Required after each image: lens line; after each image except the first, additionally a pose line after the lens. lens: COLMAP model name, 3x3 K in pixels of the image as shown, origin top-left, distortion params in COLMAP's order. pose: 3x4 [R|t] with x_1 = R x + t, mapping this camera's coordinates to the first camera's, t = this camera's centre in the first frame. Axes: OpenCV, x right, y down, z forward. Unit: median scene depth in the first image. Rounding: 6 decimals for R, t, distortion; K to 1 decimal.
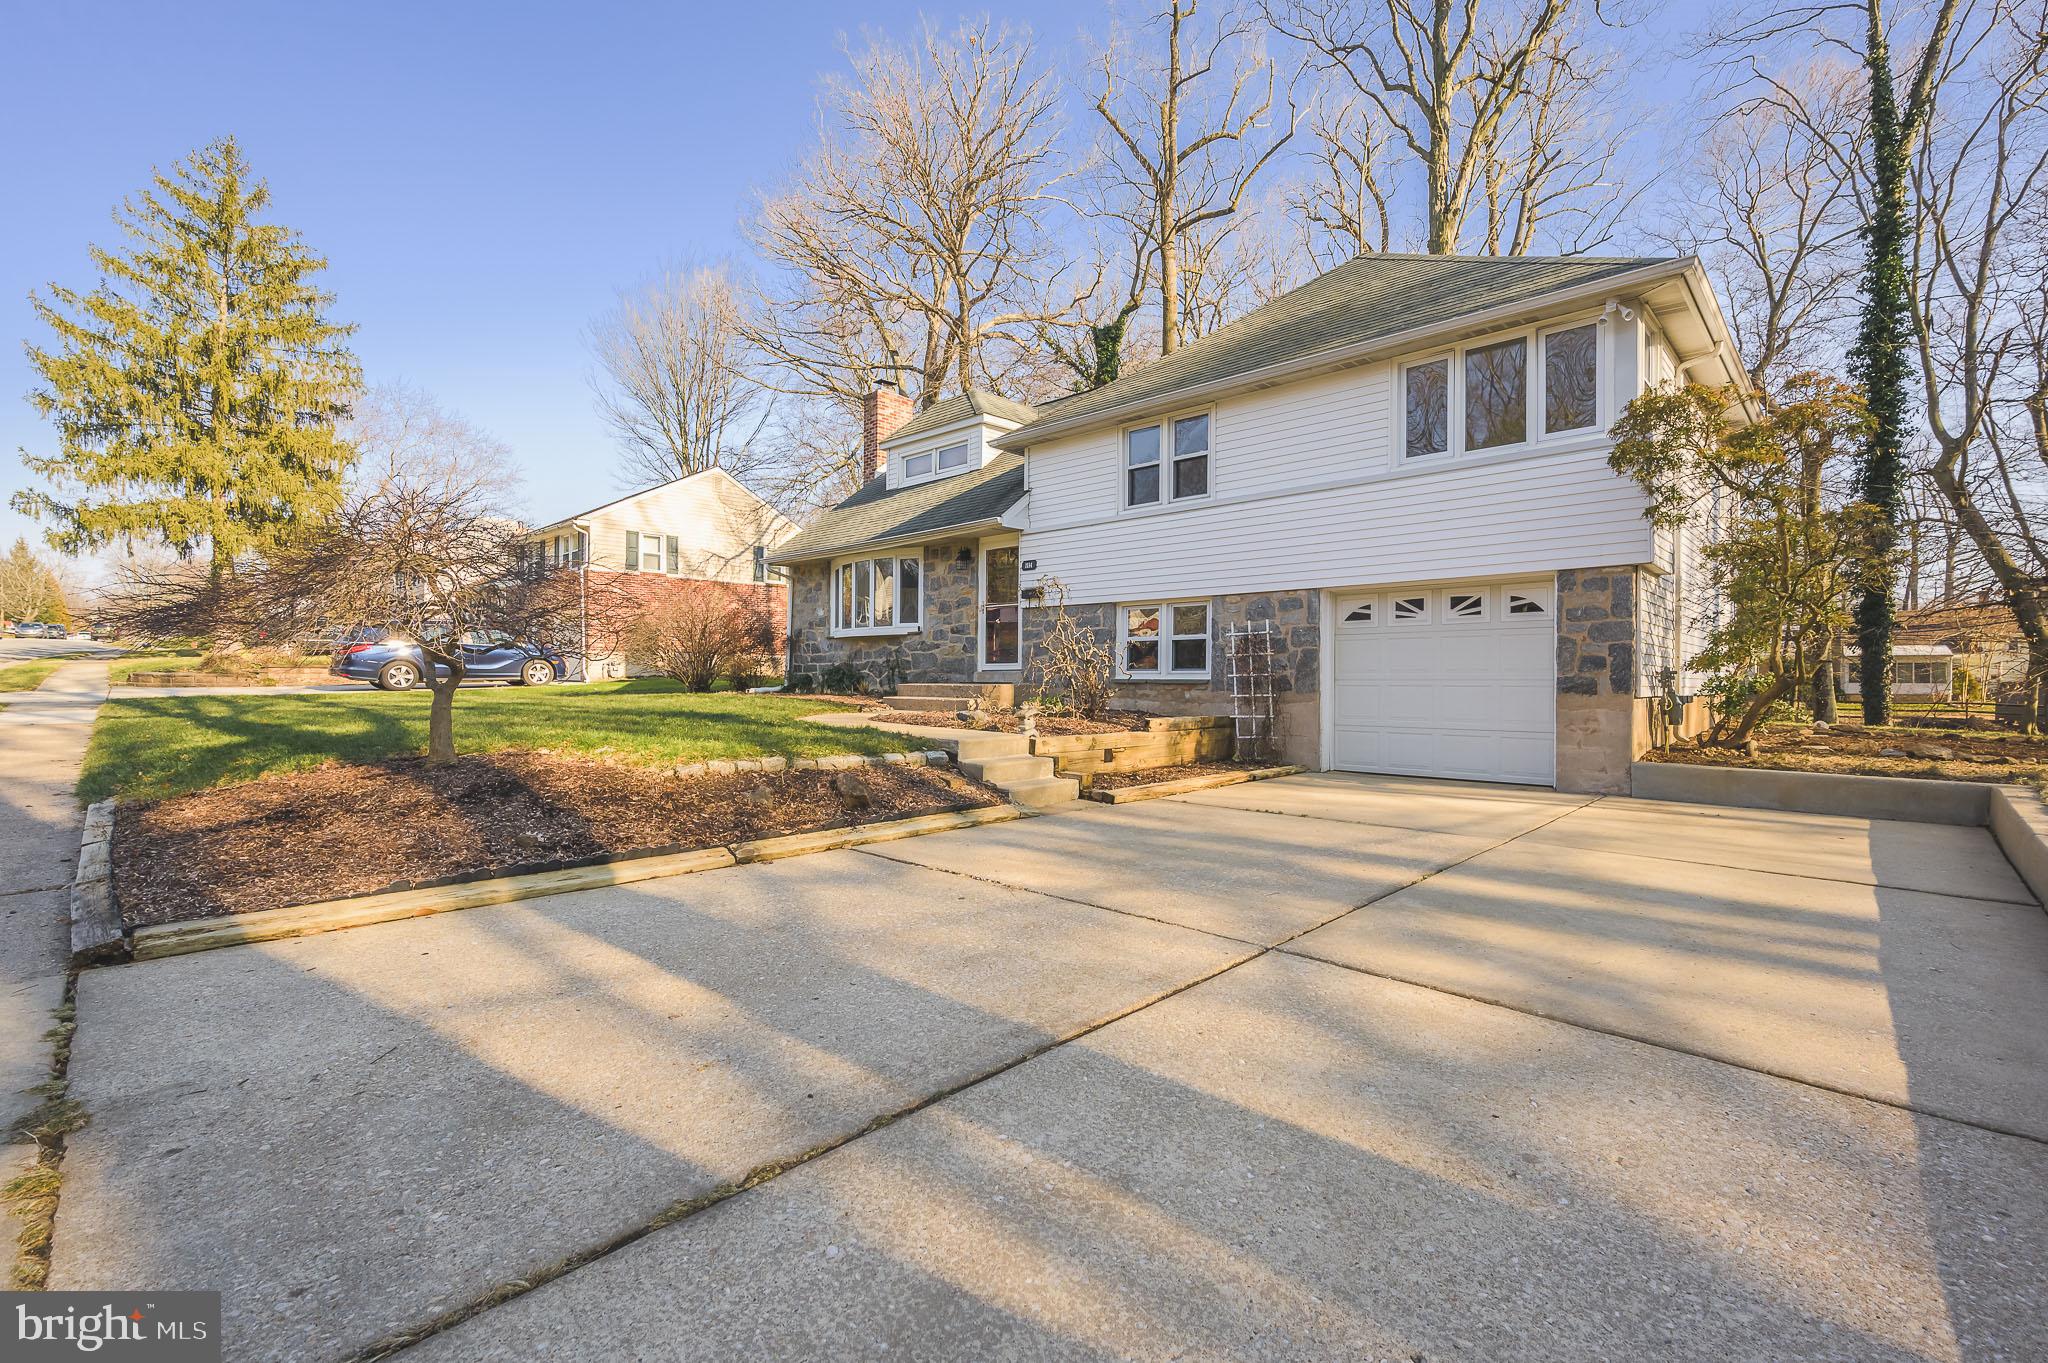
lens RADIAL K [[884.9, 0, 1028.2], [0, 884.9, 669.9], [0, 0, 1]] dist [-0.005549, -0.001563]
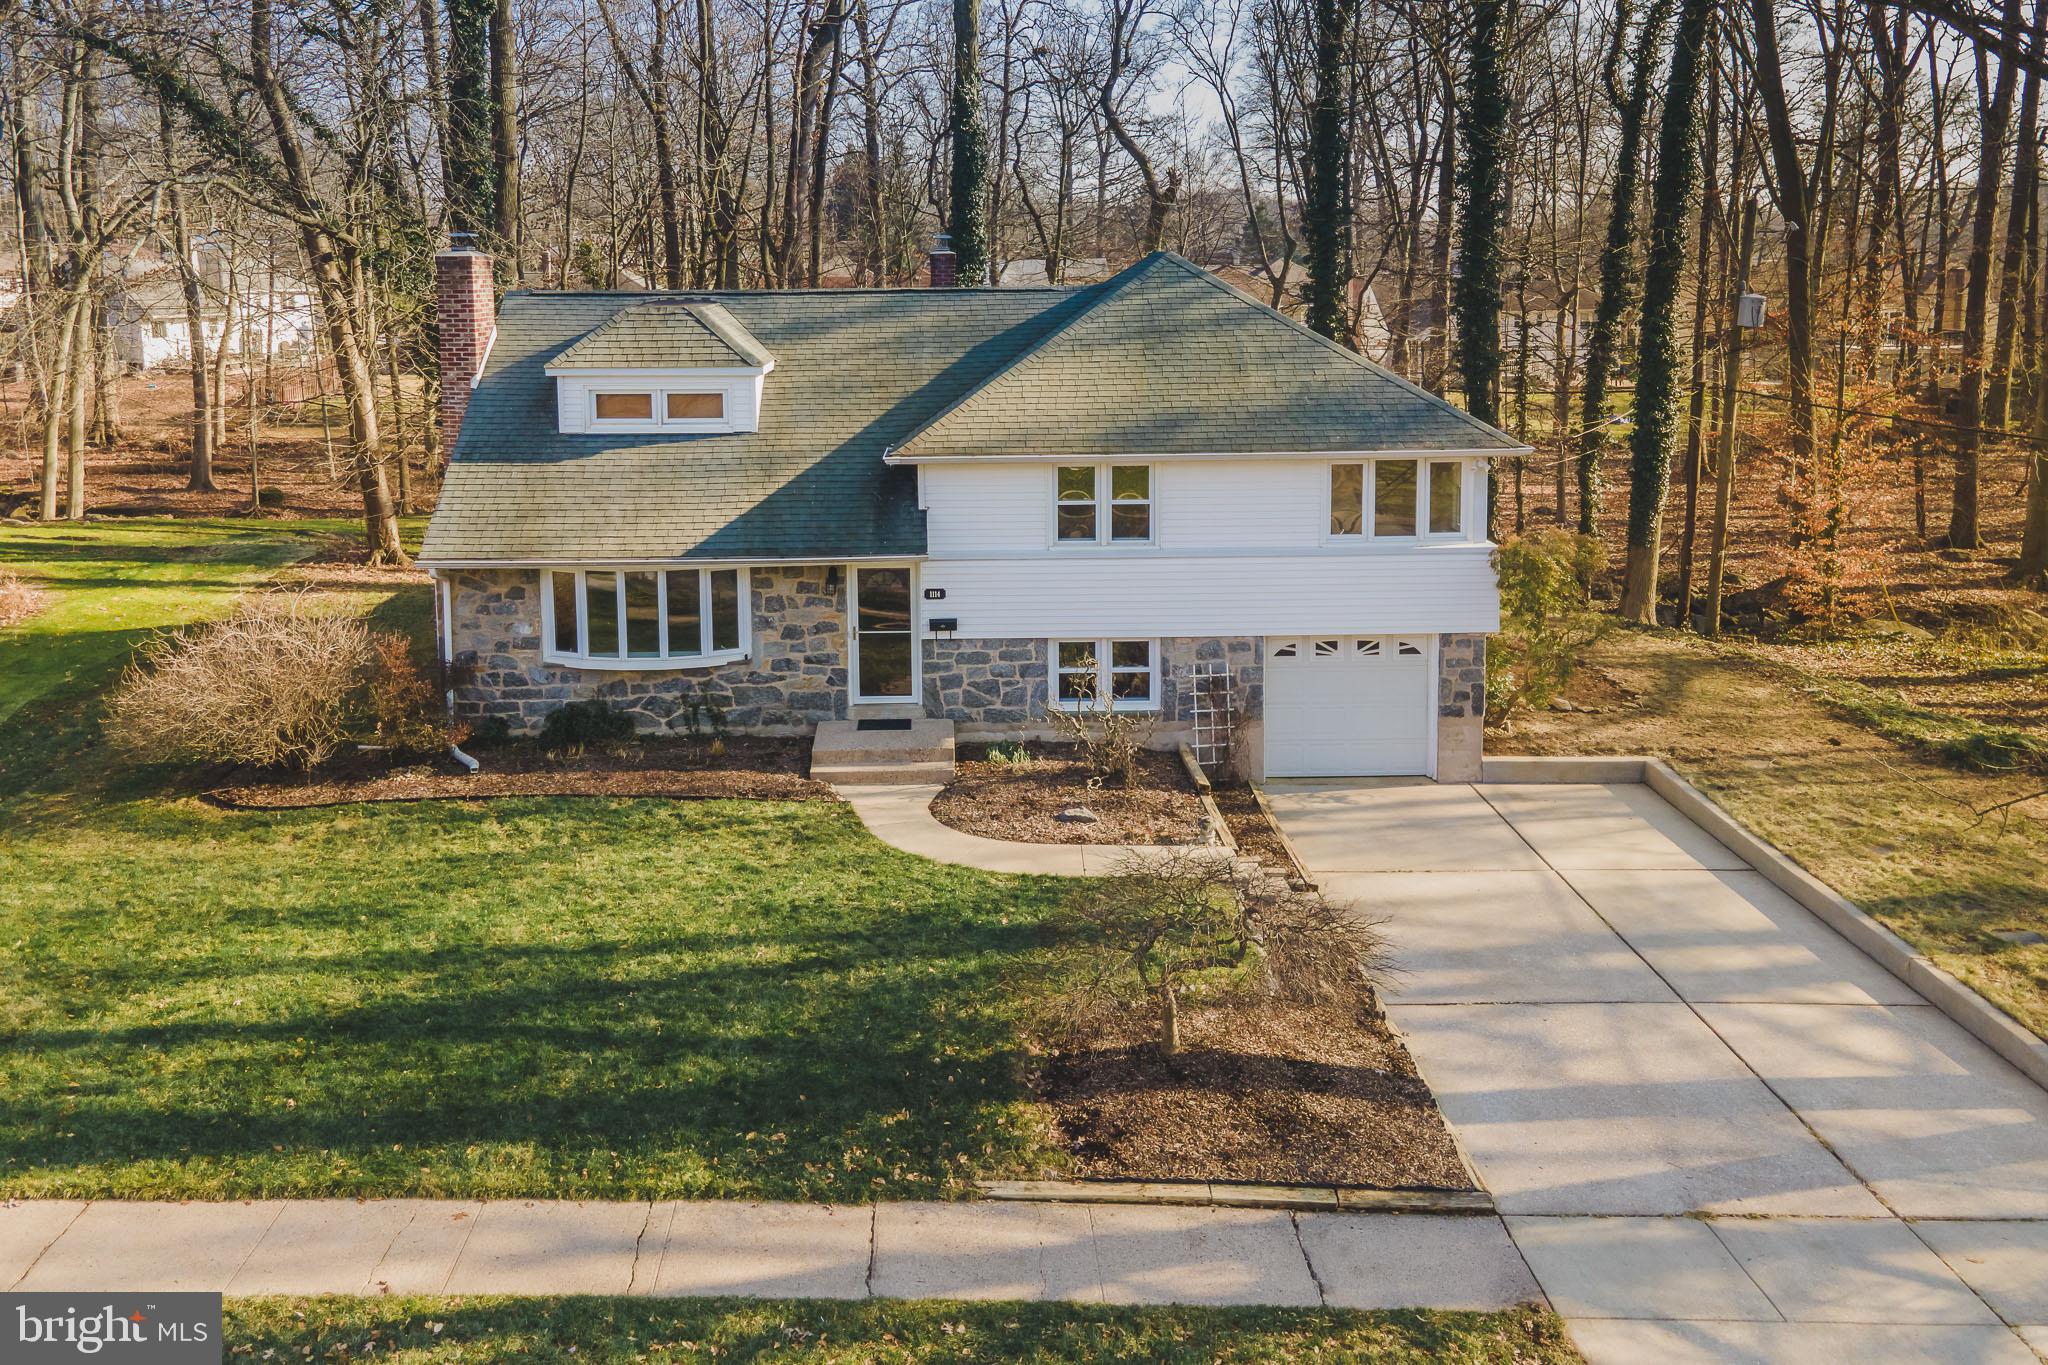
lens RADIAL K [[1509.9, 0, 967.2], [0, 1509.9, 458.8], [0, 0, 1]] dist [0.034124, -0.017260]
pose [[0.712346, -0.092096, 0.695759, -1.202857], [0.005458, 0.992050, 0.125727, -0.519393], [-0.701807, -0.085764, 0.707186, -0.132135]]
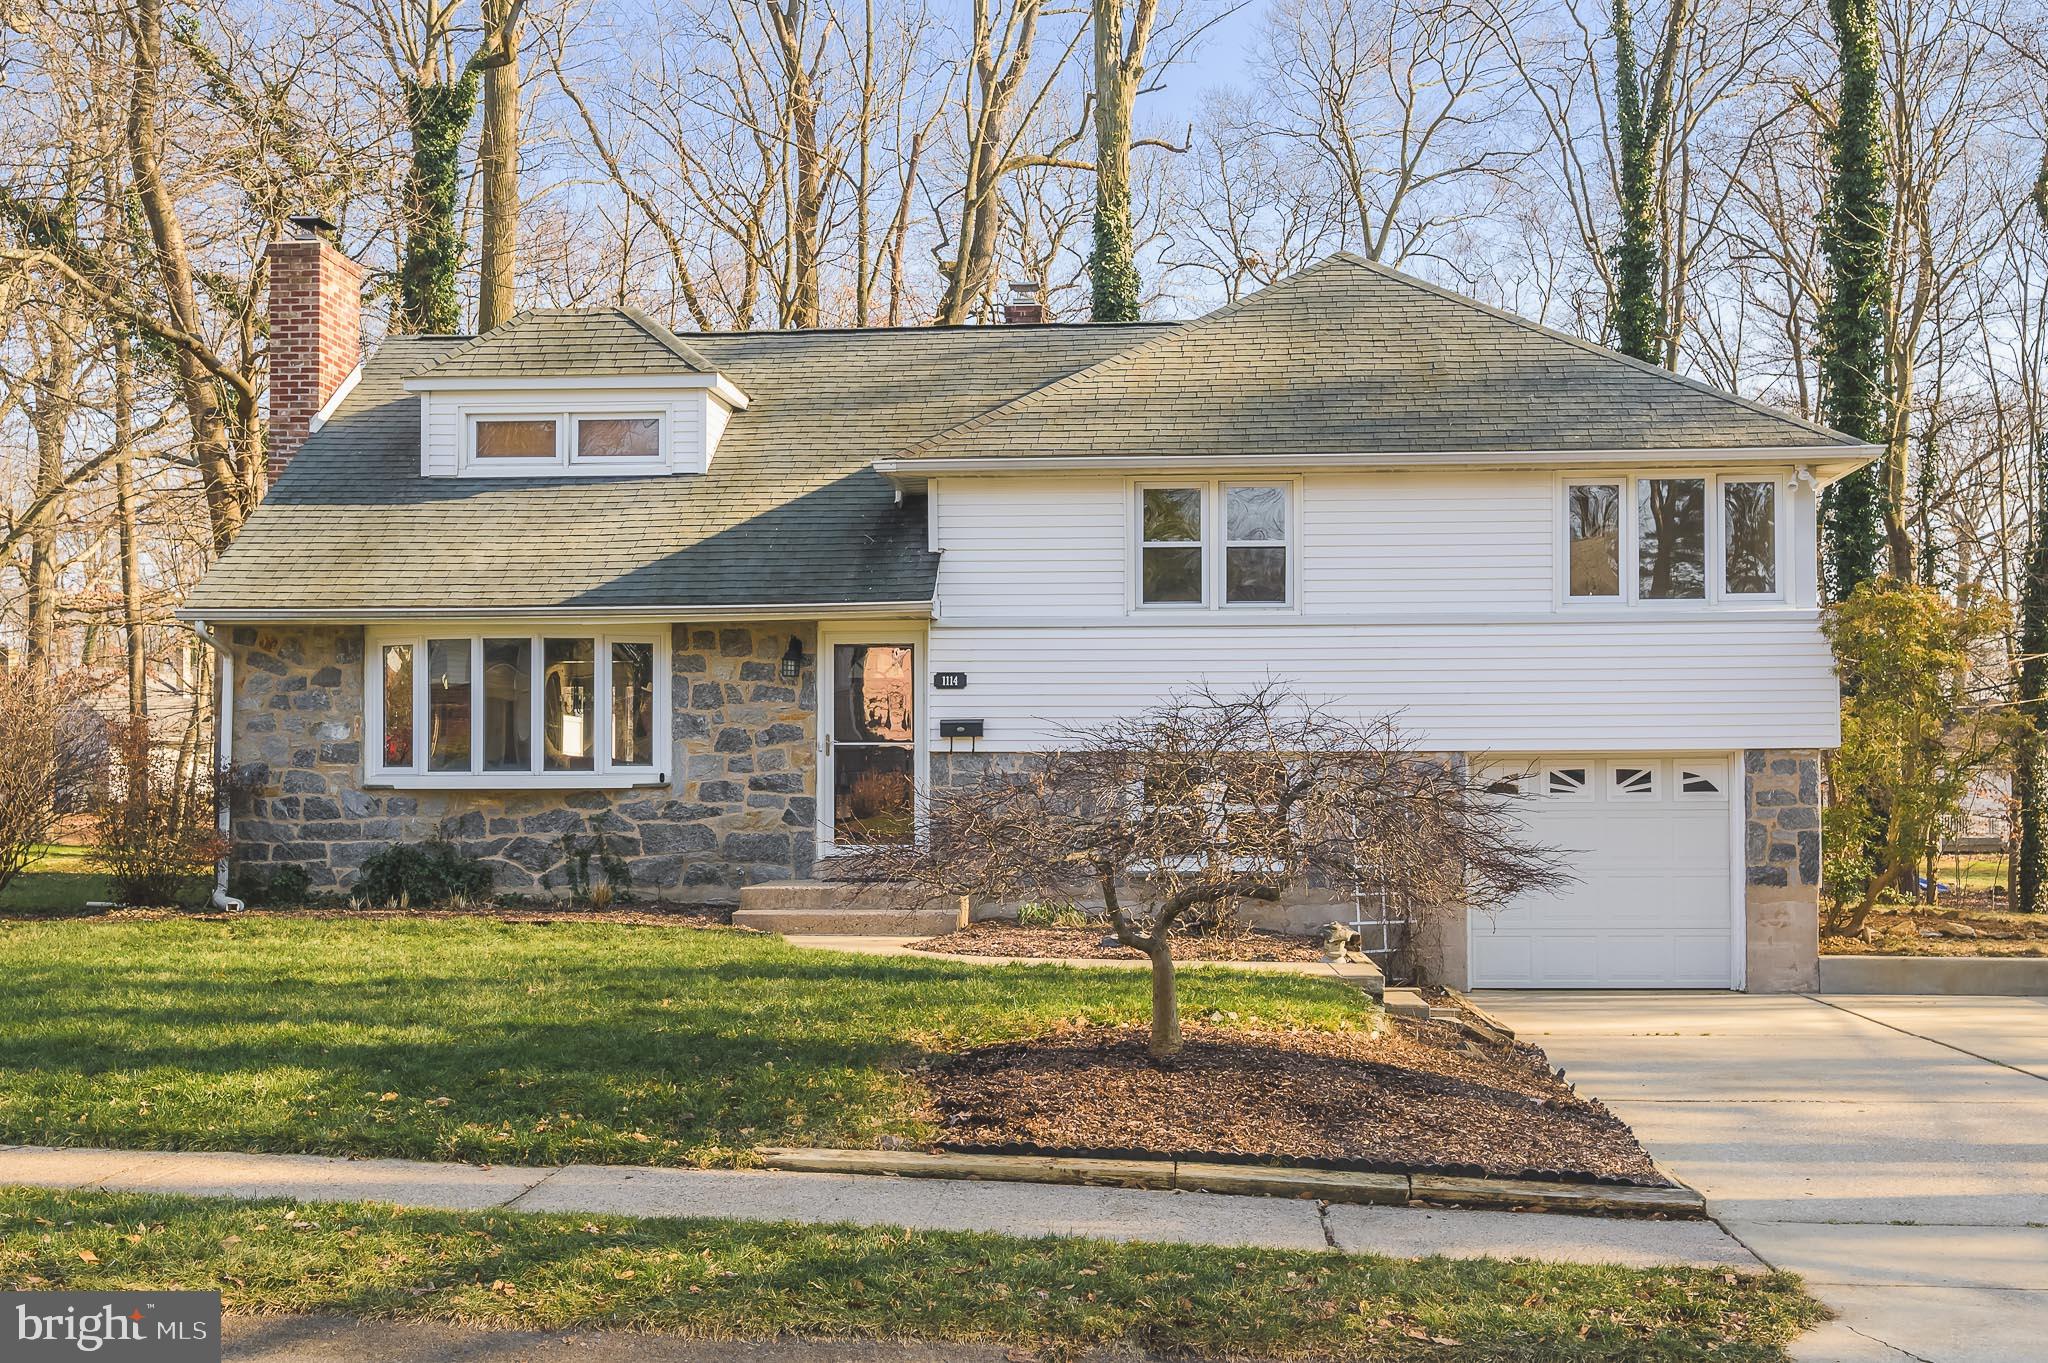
lens RADIAL K [[2048.3, 0, 1060.5], [0, 2048.3, 762.0], [0, 0, 1]] dist [-0.021862, 0.000000]
pose [[0.766041, 0.001328, 0.642791, -0.946469], [0.000170, 0.999997, -0.002269, -0.069542], [-0.642792, 0.001847, 0.766038, -0.113920]]
